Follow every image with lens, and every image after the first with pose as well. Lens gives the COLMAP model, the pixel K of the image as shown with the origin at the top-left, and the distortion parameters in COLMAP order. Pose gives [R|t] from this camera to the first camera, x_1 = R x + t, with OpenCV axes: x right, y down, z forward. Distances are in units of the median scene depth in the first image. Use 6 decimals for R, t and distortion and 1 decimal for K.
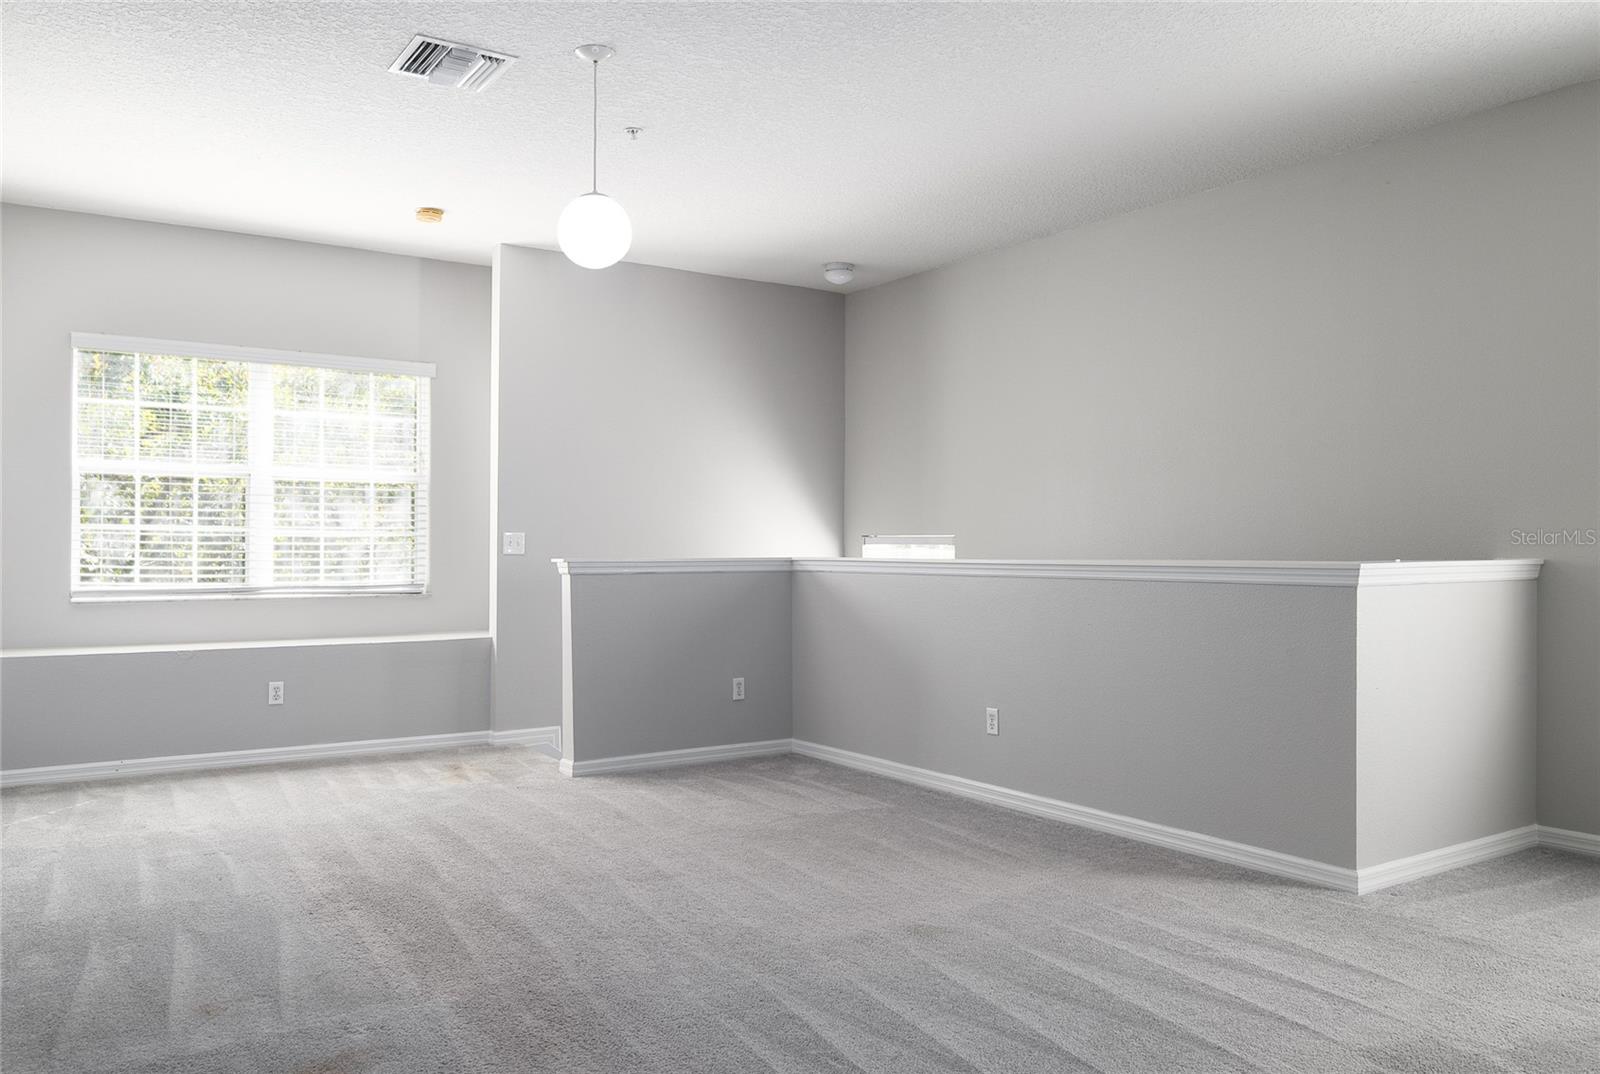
lens RADIAL K [[1176.3, 0, 802.6], [0, 1176.3, 541.2], [0, 0, 1]] dist [-0.010883, 0.001765]
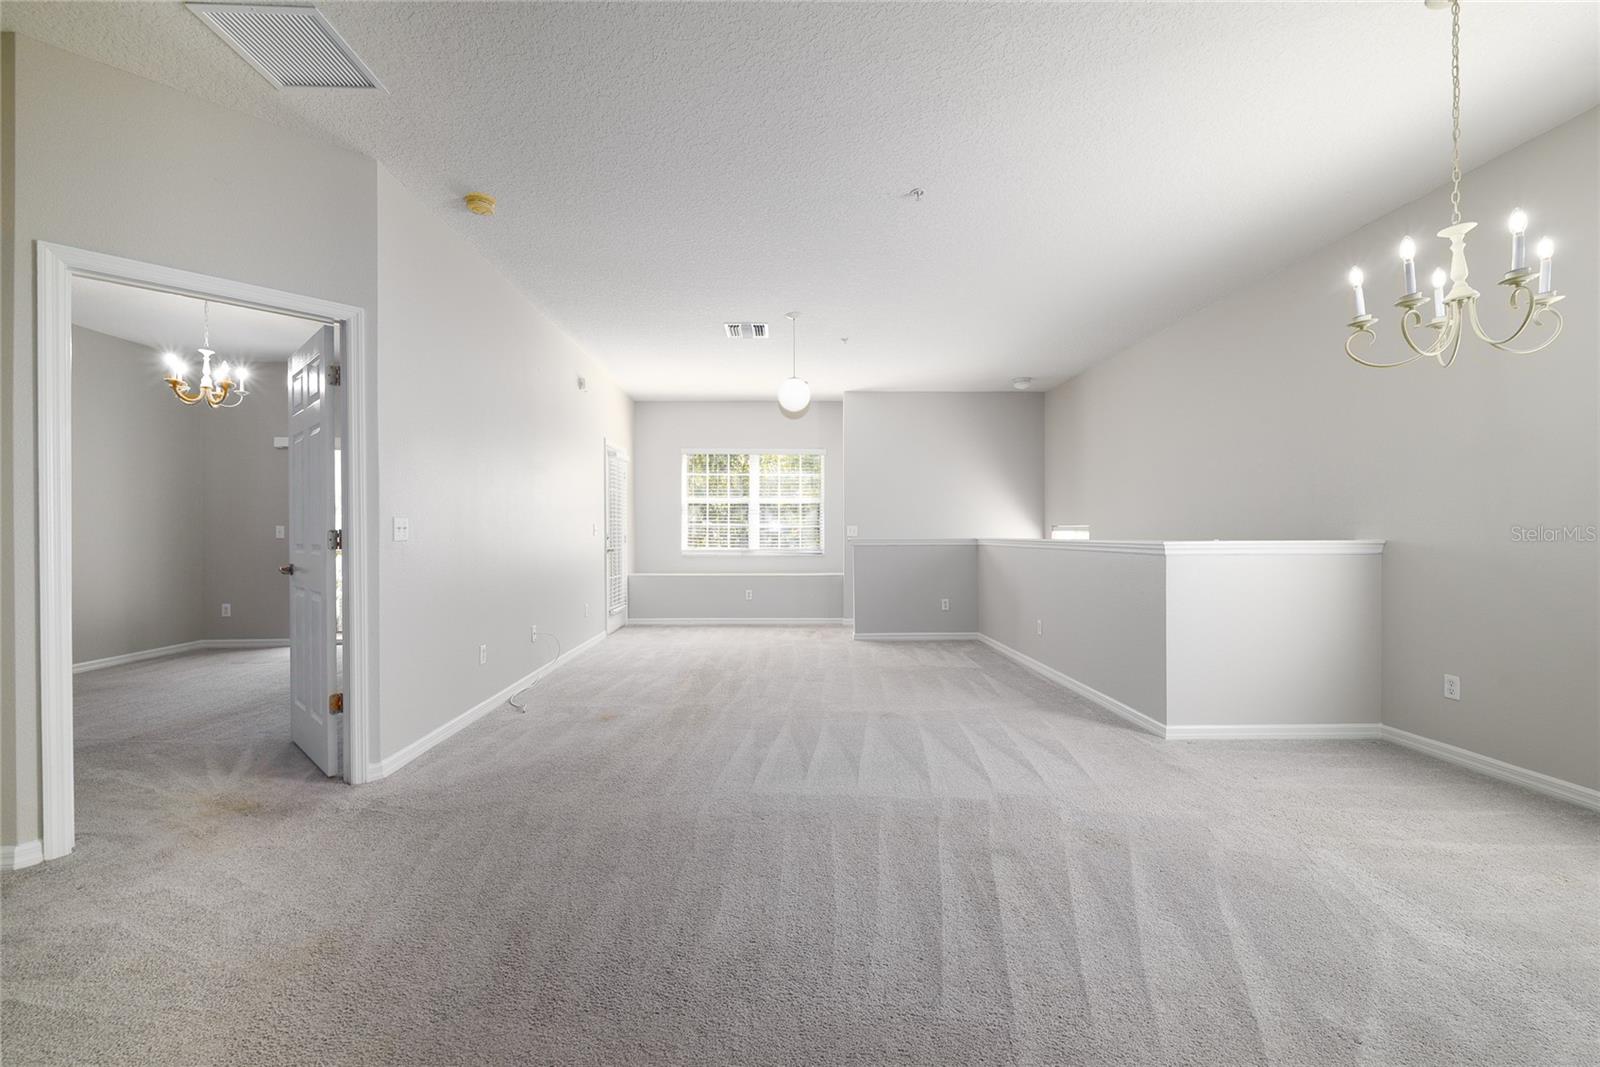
lens RADIAL K [[623.7, 0, 800.3], [0, 623.7, 533.0], [0, 0, 1]] dist [-0.001837, -0.000501]
pose [[0.854473, -0.001057, -0.519495, 0.294022], [0.003555, 0.999986, 0.003814, 0.001106], [0.519484, -0.005105, 0.854465, -0.016838]]
